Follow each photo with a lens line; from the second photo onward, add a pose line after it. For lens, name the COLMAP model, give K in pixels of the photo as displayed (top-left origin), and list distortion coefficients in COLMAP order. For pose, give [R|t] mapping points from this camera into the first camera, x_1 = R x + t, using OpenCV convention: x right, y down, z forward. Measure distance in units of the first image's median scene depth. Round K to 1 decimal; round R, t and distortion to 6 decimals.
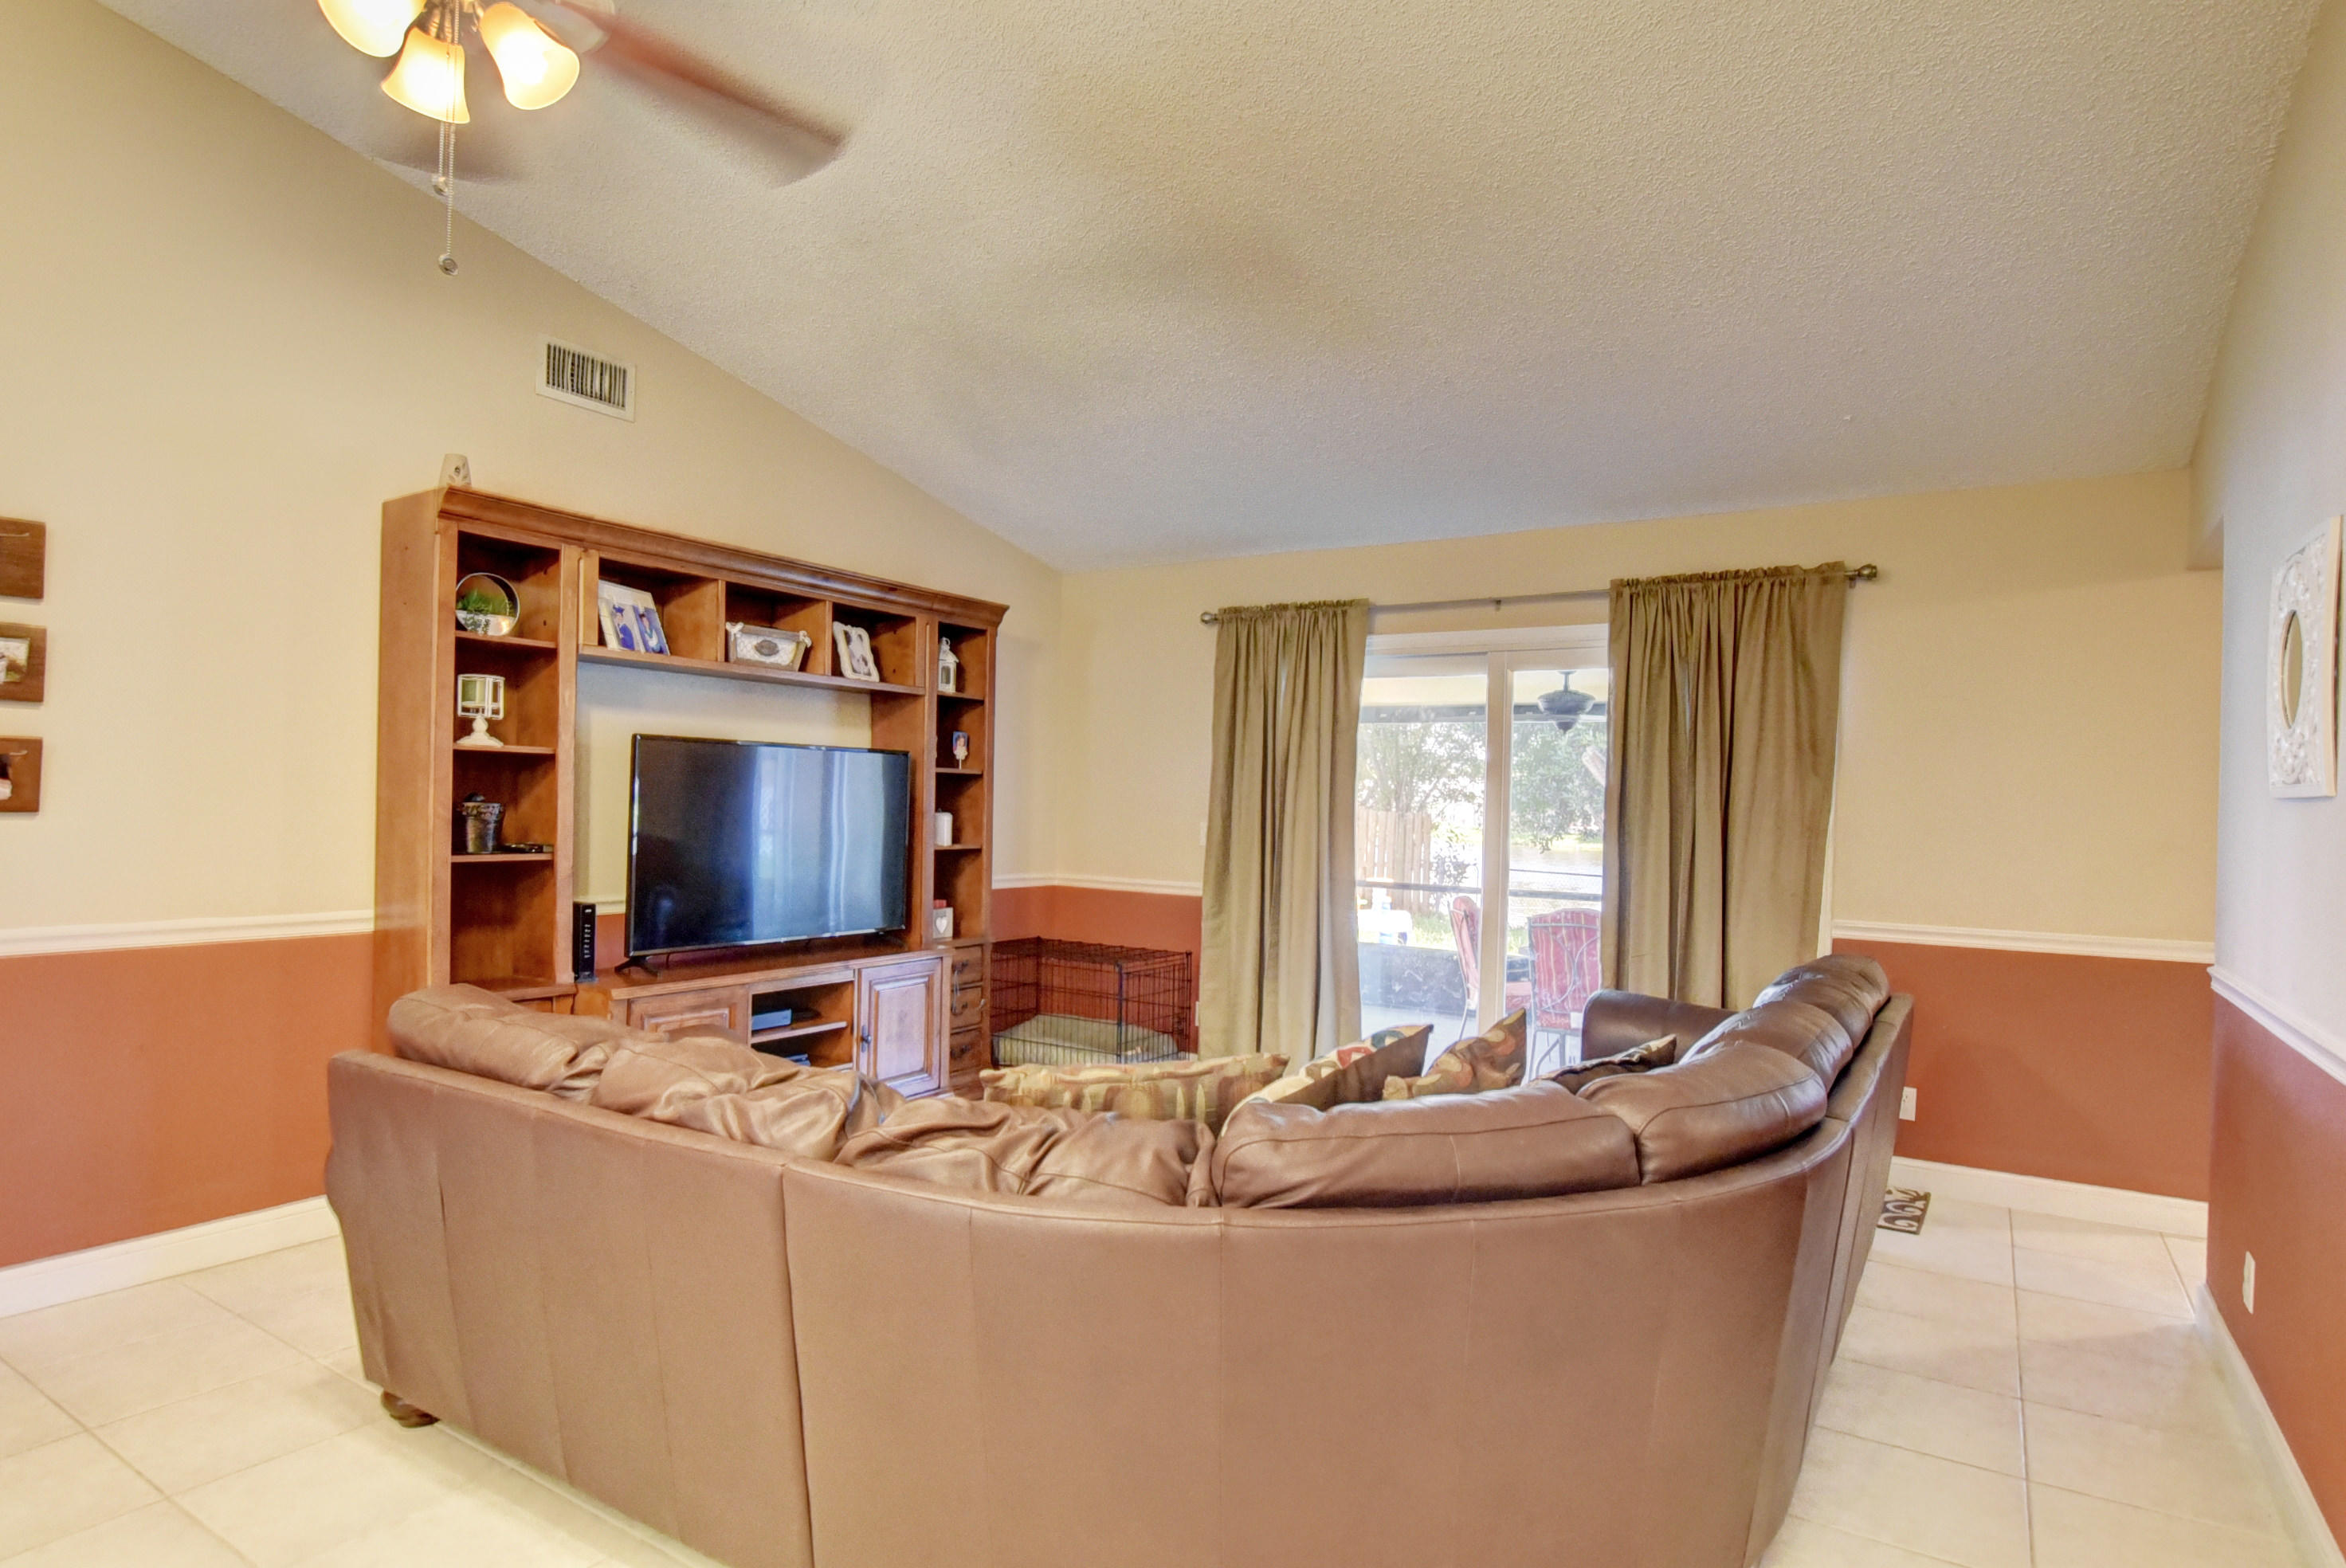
lens RADIAL K [[1267.0, 0, 1169.0], [0, 1267.0, 801.9], [0, 0, 1]] dist [-0.015540, -0.000838]
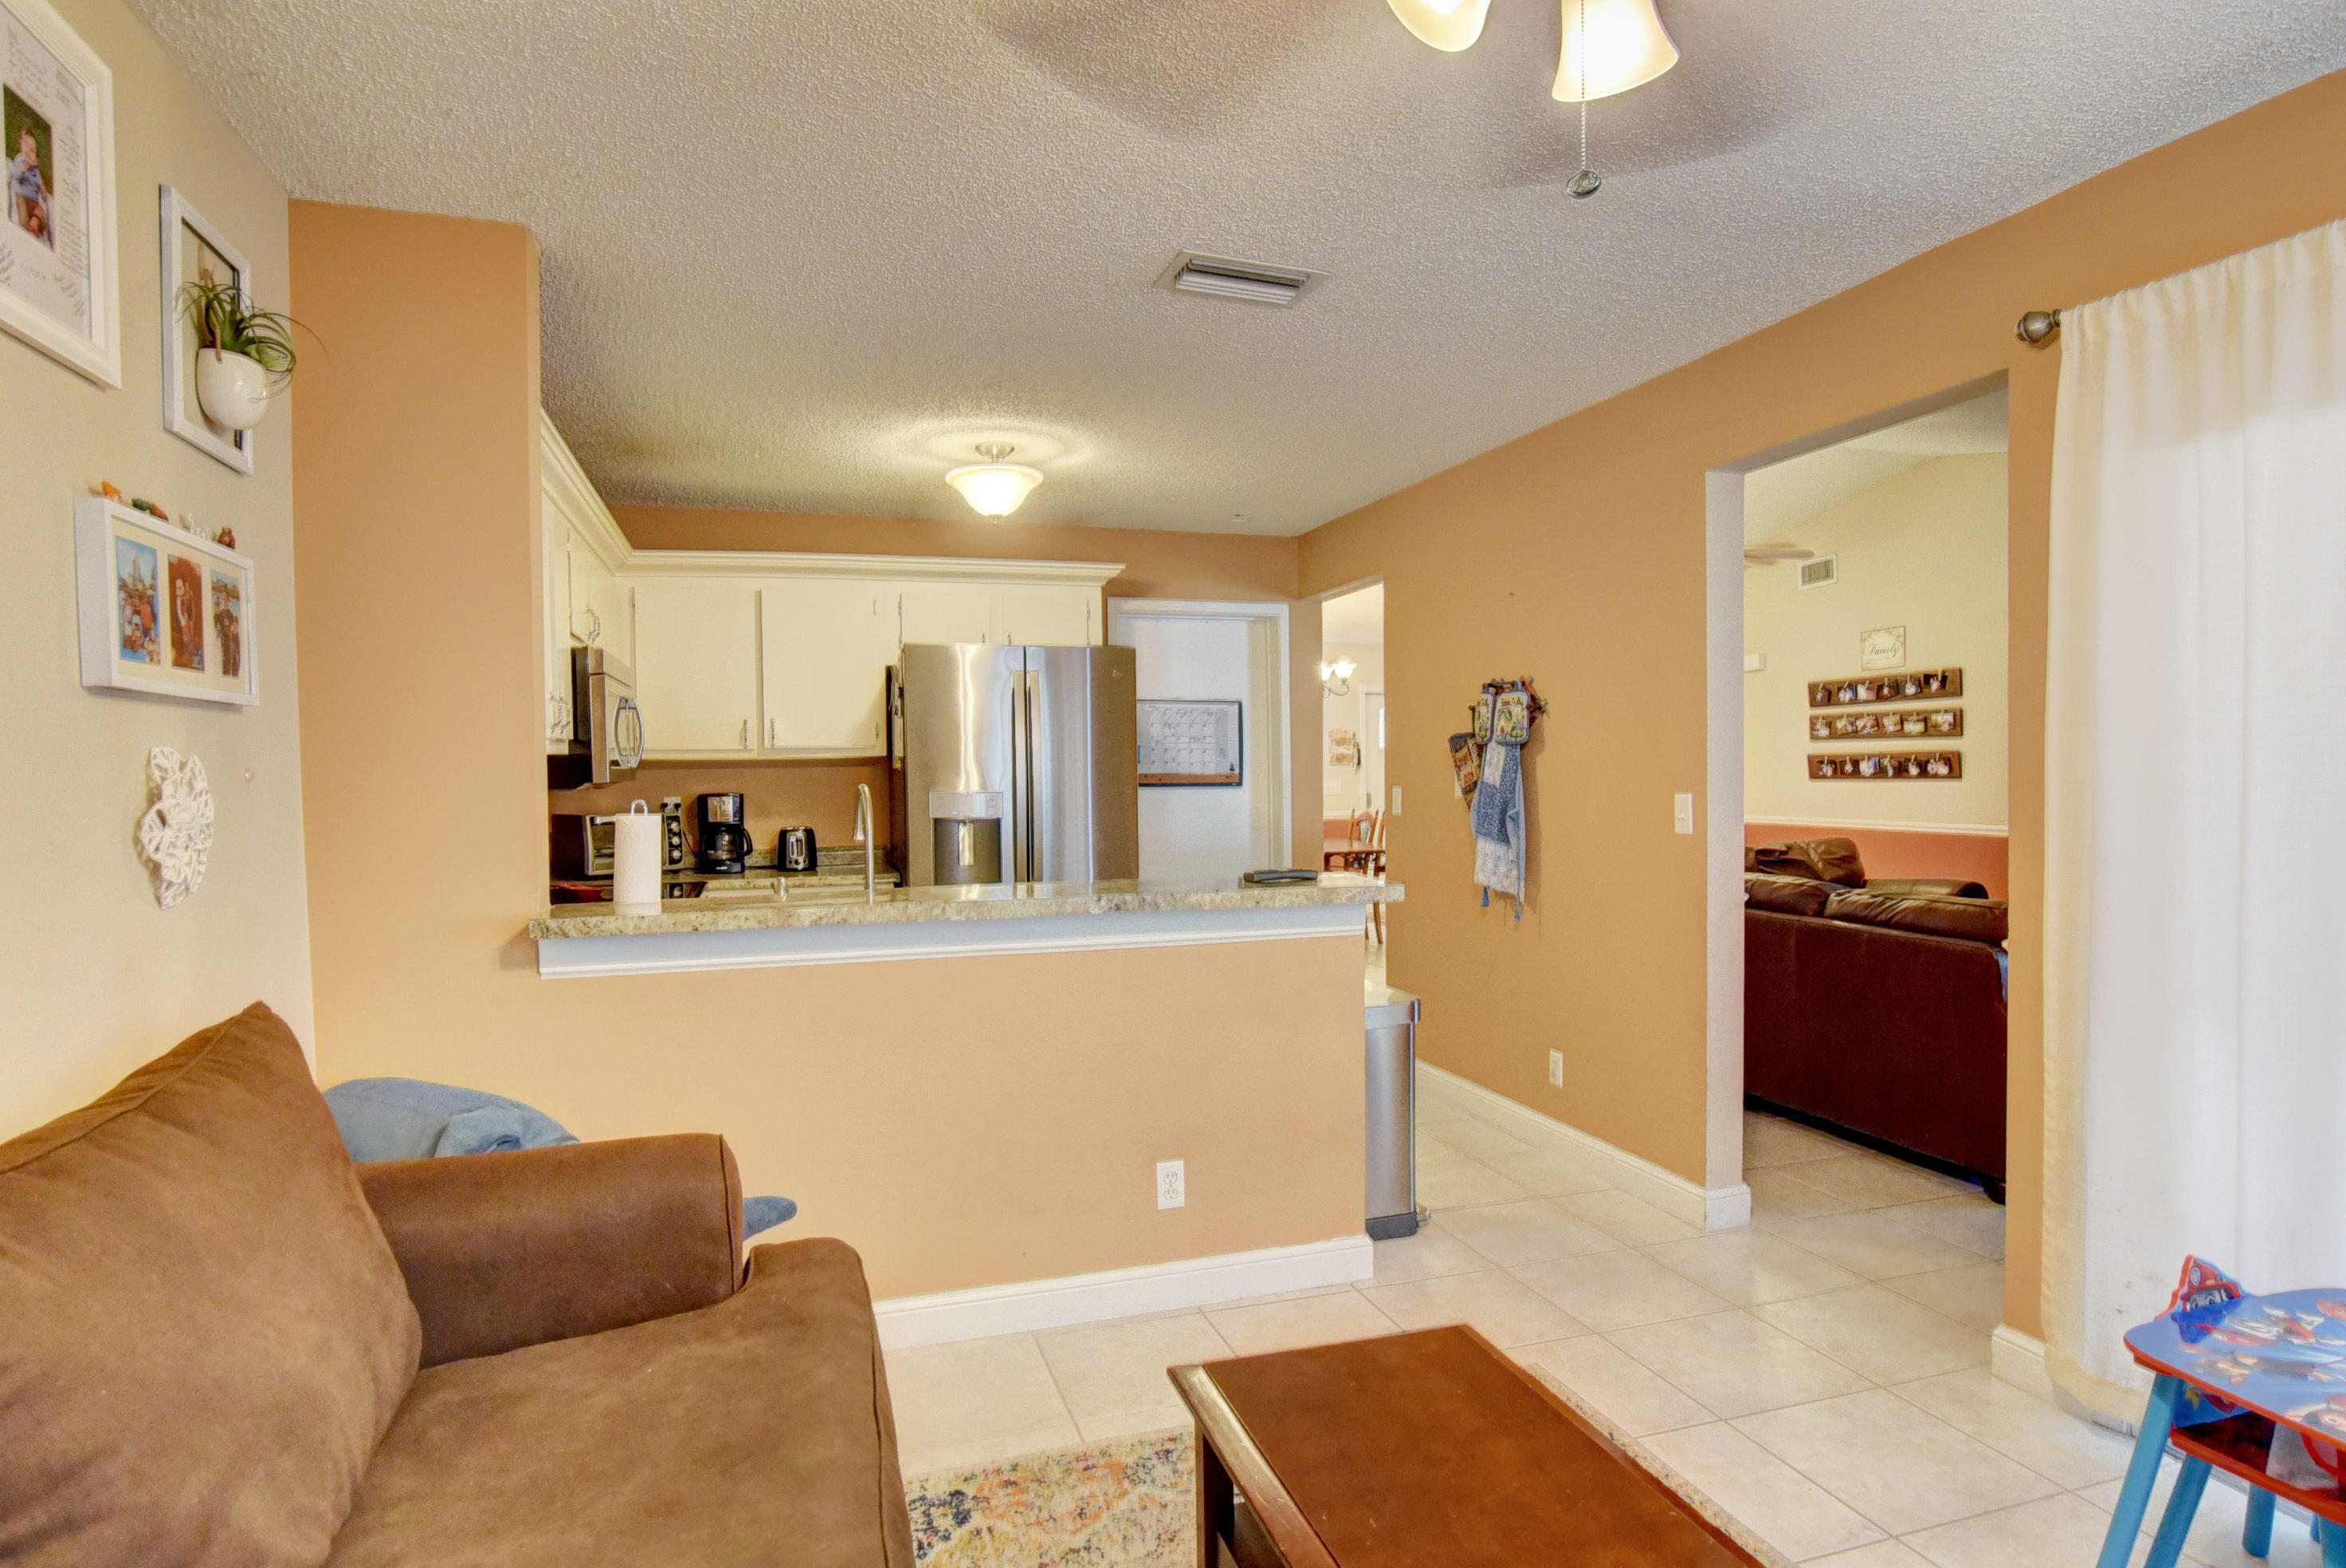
lens RADIAL K [[1267.0, 0, 1169.4], [0, 1267.0, 804.2], [0, 0, 1]] dist [-0.015540, -0.000838]
pose [[-0.622973, 0.007046, -0.782212, 1.473029], [-0.001200, 0.999950, 0.009964, 0.024866], [0.782242, 0.007146, -0.622933, 0.926646]]
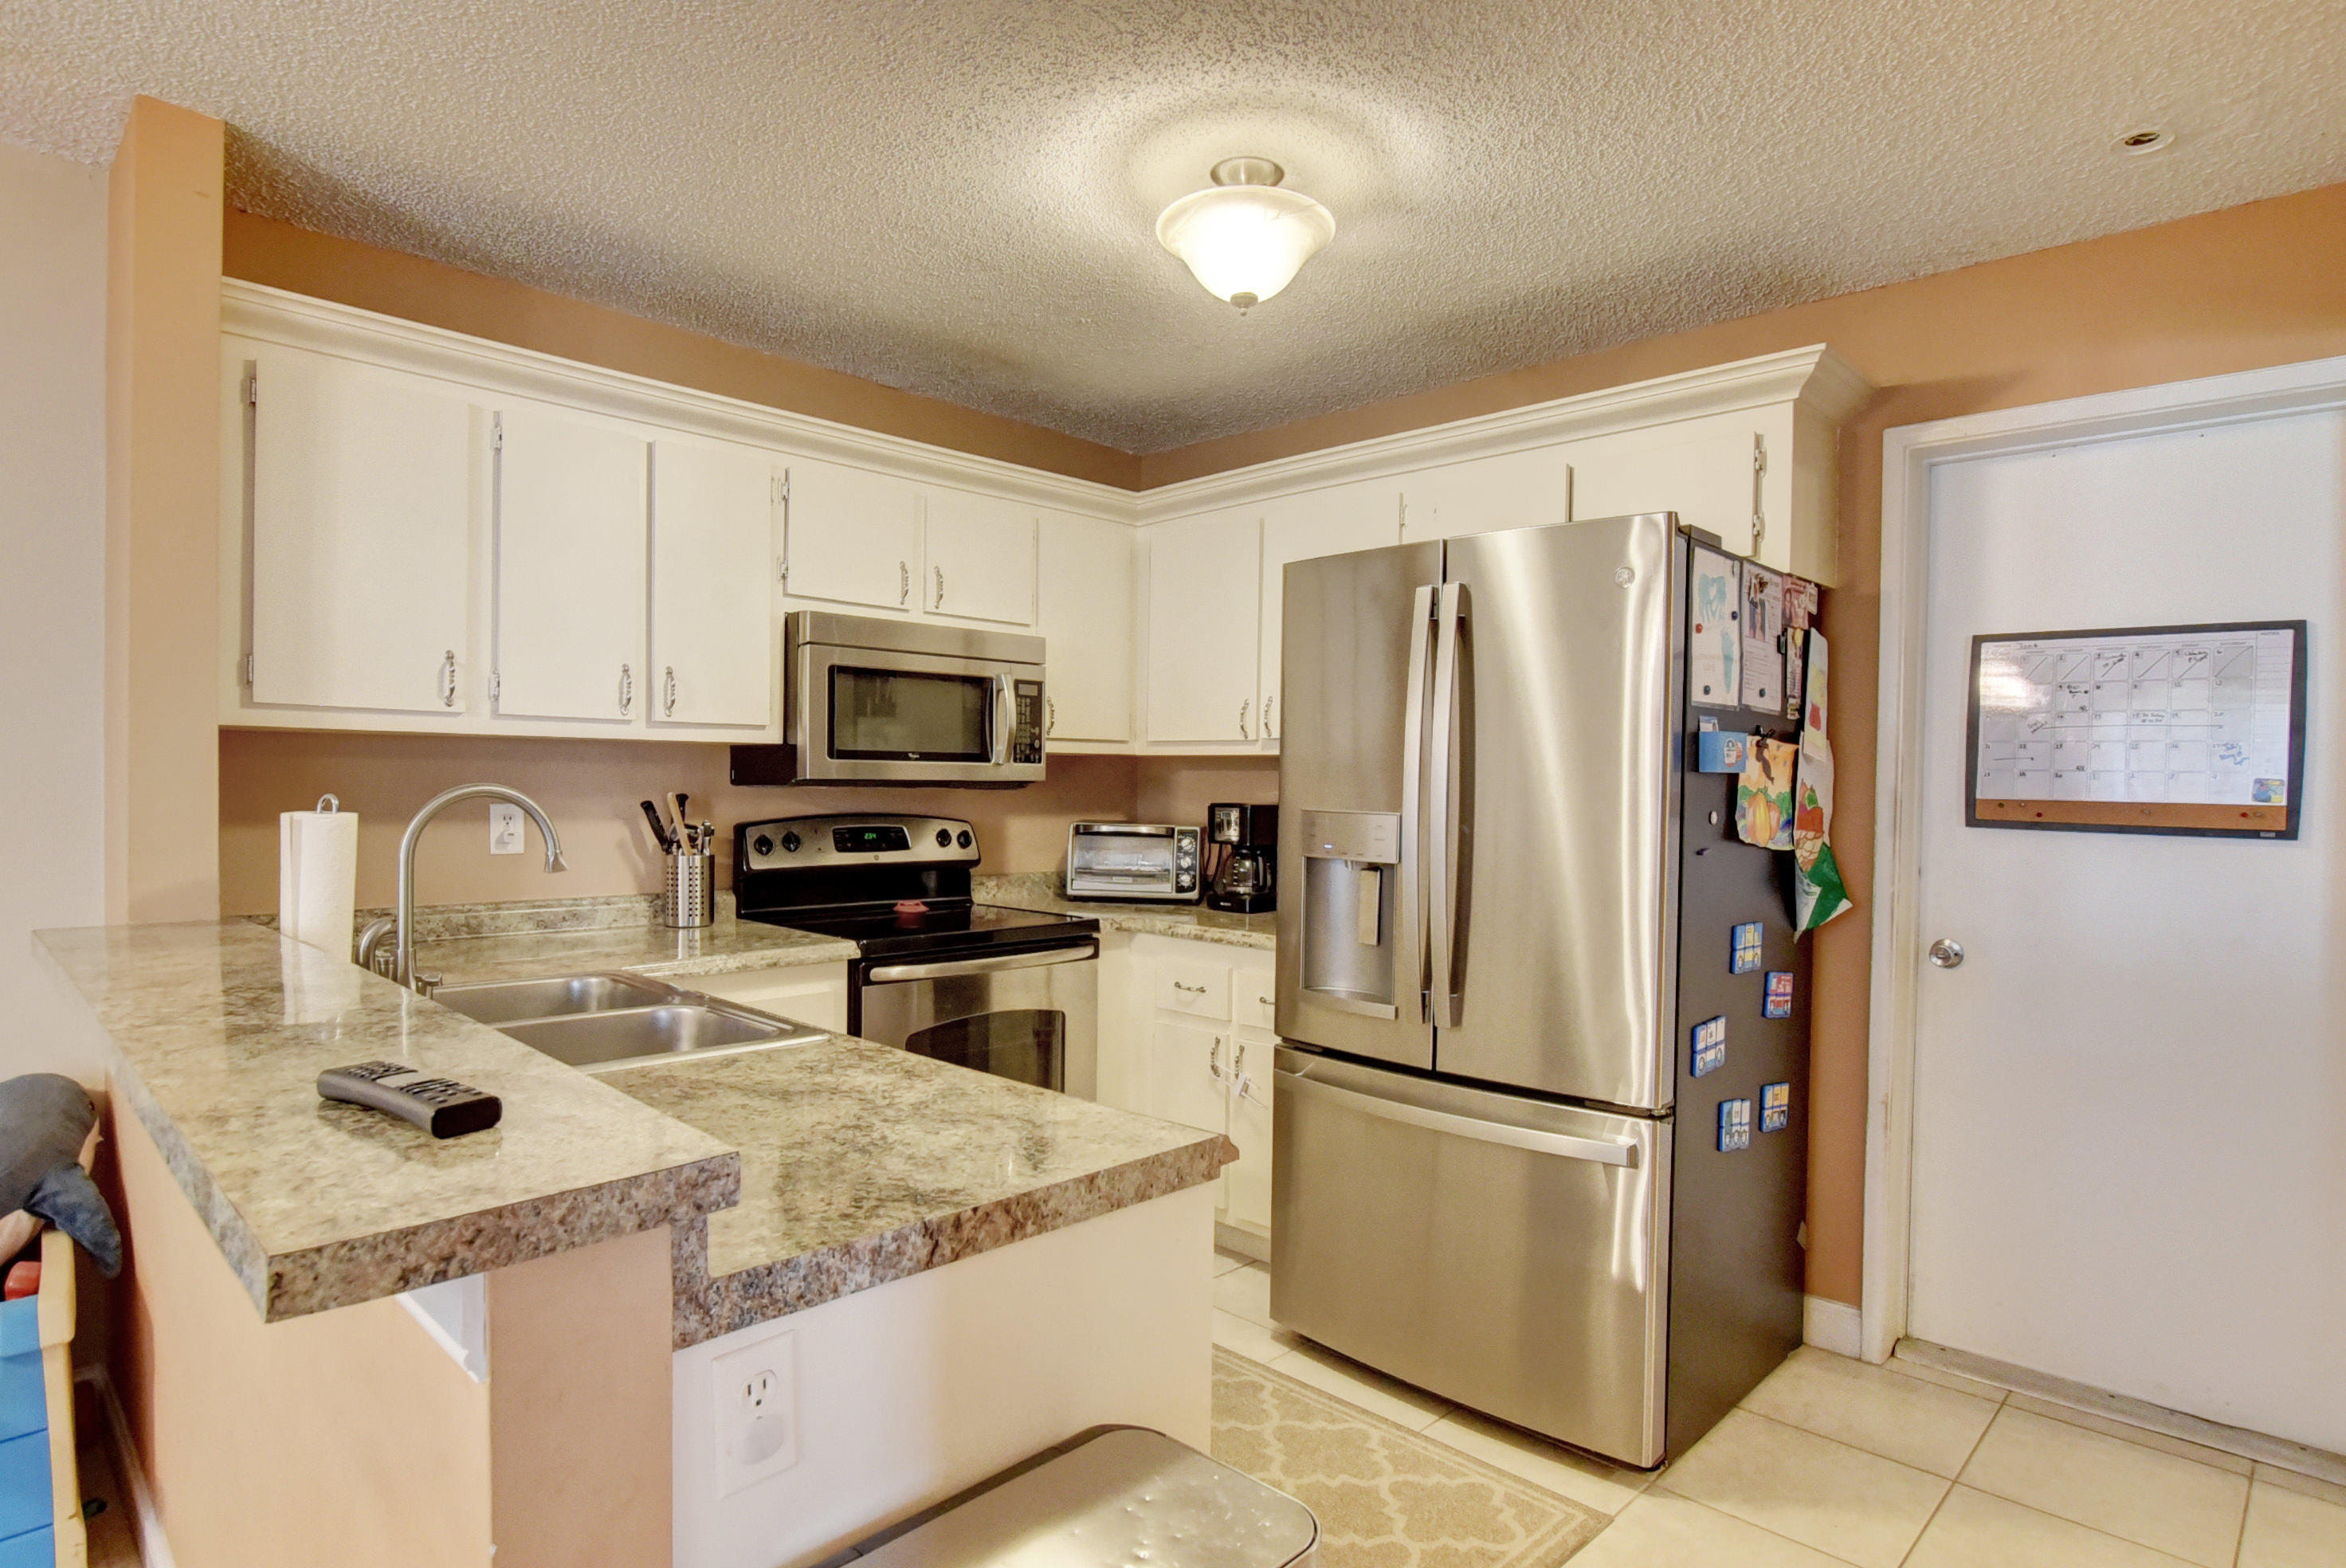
lens RADIAL K [[1267.0, 0, 1191.7], [0, 1267.0, 803.7], [0, 0, 1]] dist [-0.015540, -0.000838]
pose [[-0.983023, -0.040412, 0.178979, 0.679715], [-0.037332, 0.999092, 0.020546, 0.009961], [-0.179646, 0.013516, -0.983638, 0.723868]]
